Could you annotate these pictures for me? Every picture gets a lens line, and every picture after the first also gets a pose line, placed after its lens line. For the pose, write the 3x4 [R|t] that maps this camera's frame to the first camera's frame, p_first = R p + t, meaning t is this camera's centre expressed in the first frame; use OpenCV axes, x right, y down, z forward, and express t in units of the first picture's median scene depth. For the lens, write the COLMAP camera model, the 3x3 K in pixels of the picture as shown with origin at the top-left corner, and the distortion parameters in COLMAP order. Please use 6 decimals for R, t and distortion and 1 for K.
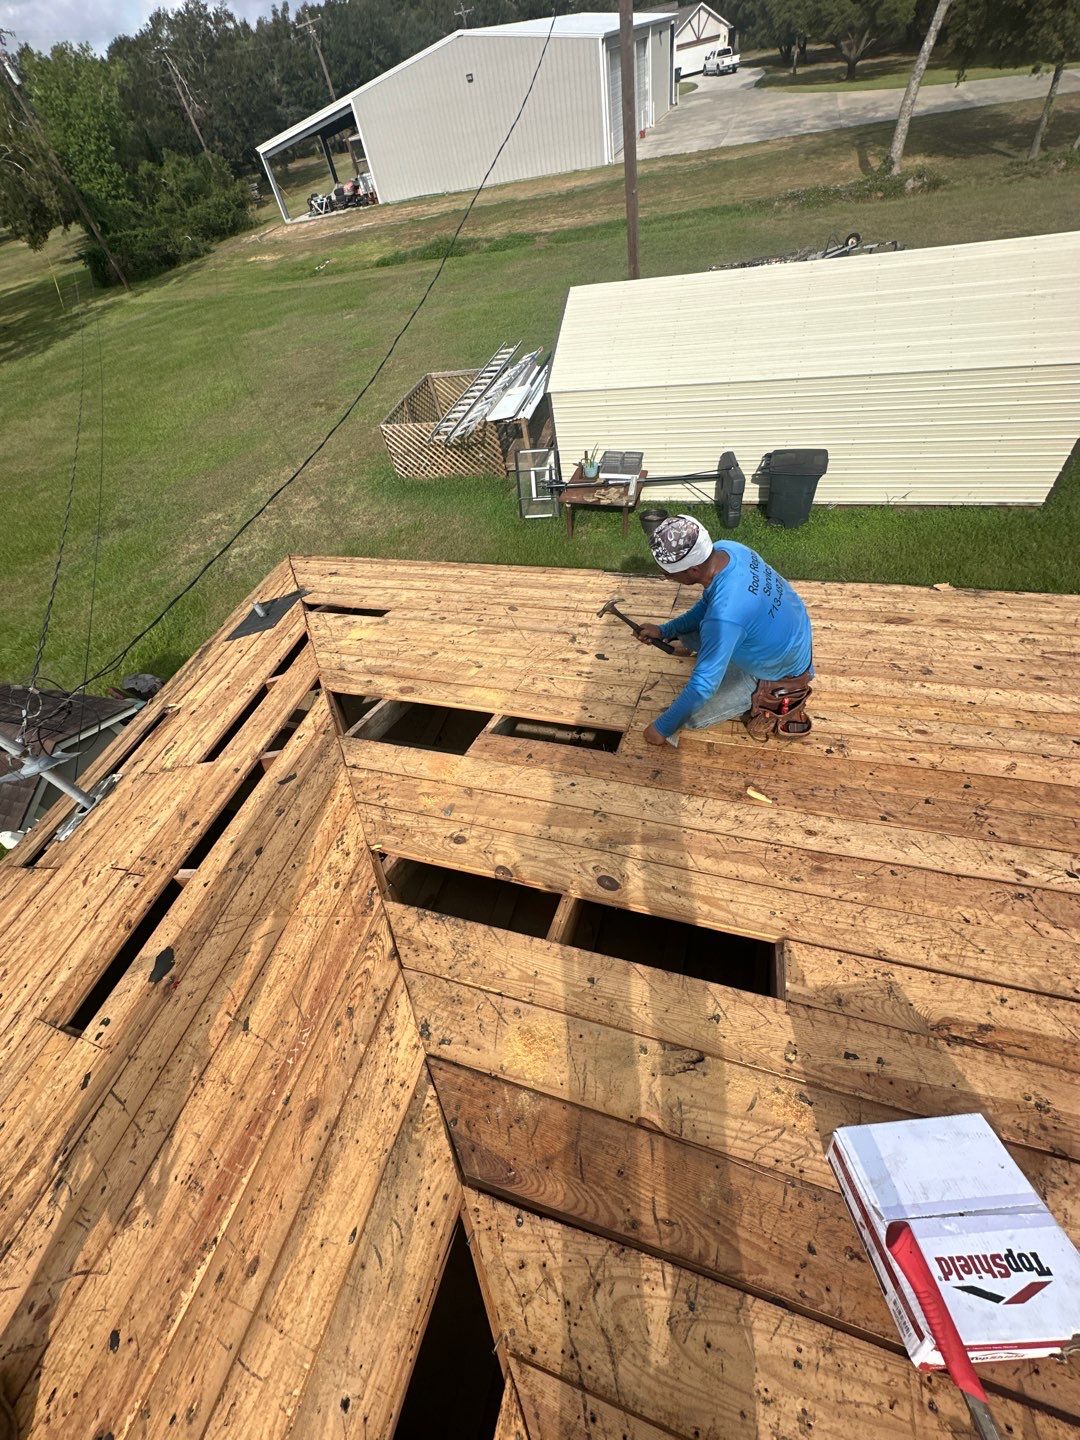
lens RADIAL K [[576.0, 0, 541.1], [0, 576.0, 718.3], [0, 0, 1]] dist [-0.002744, 0.000586]
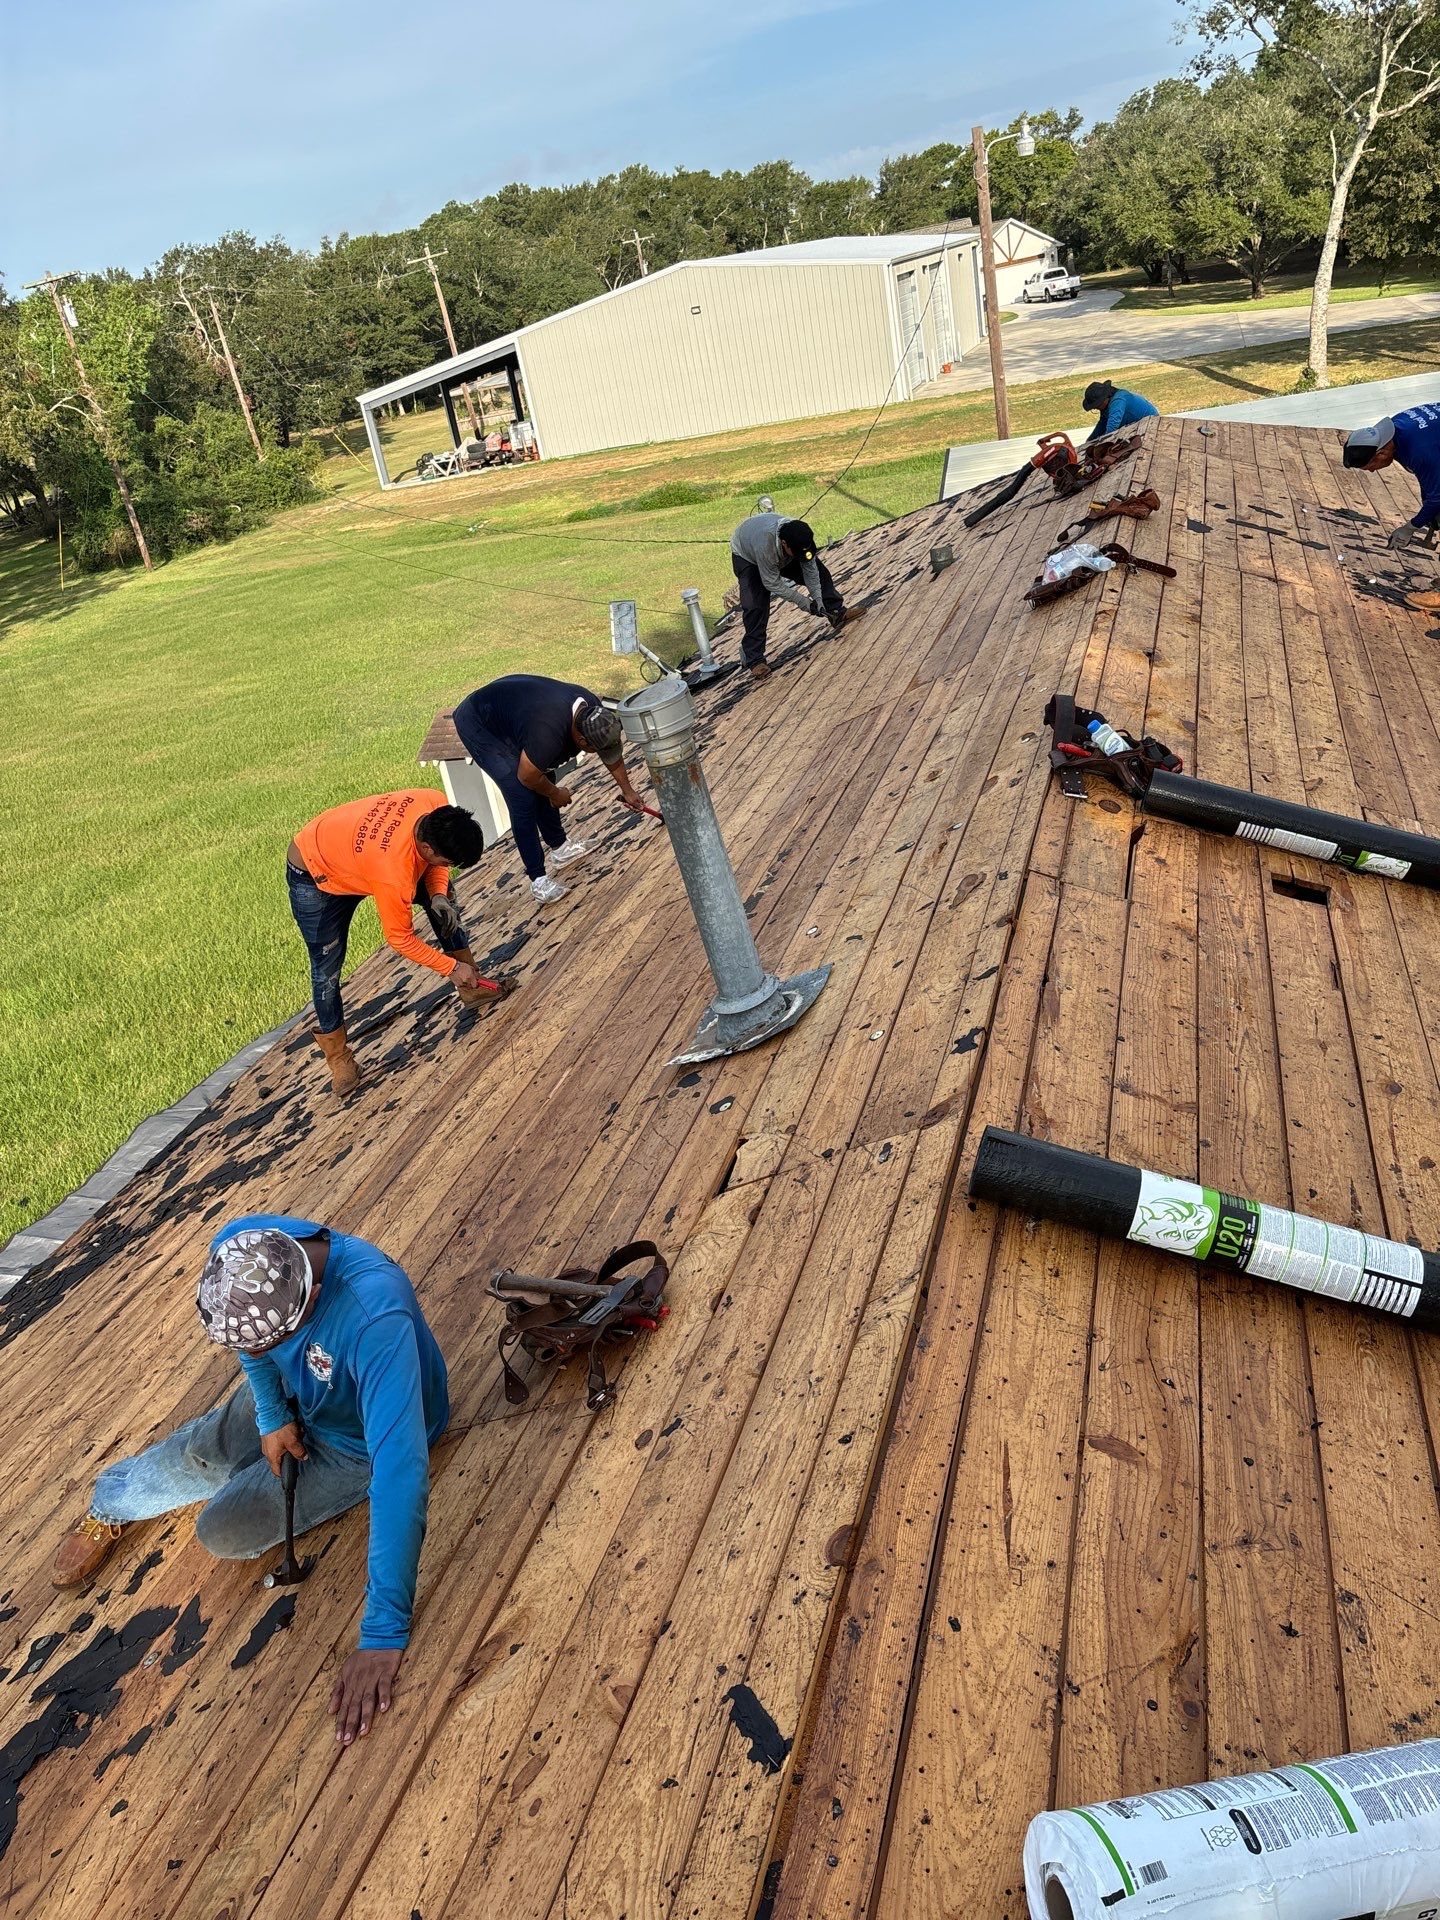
lens RADIAL K [[1451.1, 0, 714.8], [0, 1451.1, 948.3], [0, 0, 1]] dist [0.032370, -0.008606]
pose [[0.999748, -0.021278, -0.007144, -0.282065], [0.016323, 0.907706, -0.419289, 0.859827], [0.015406, 0.419067, 0.907825, -0.733402]]
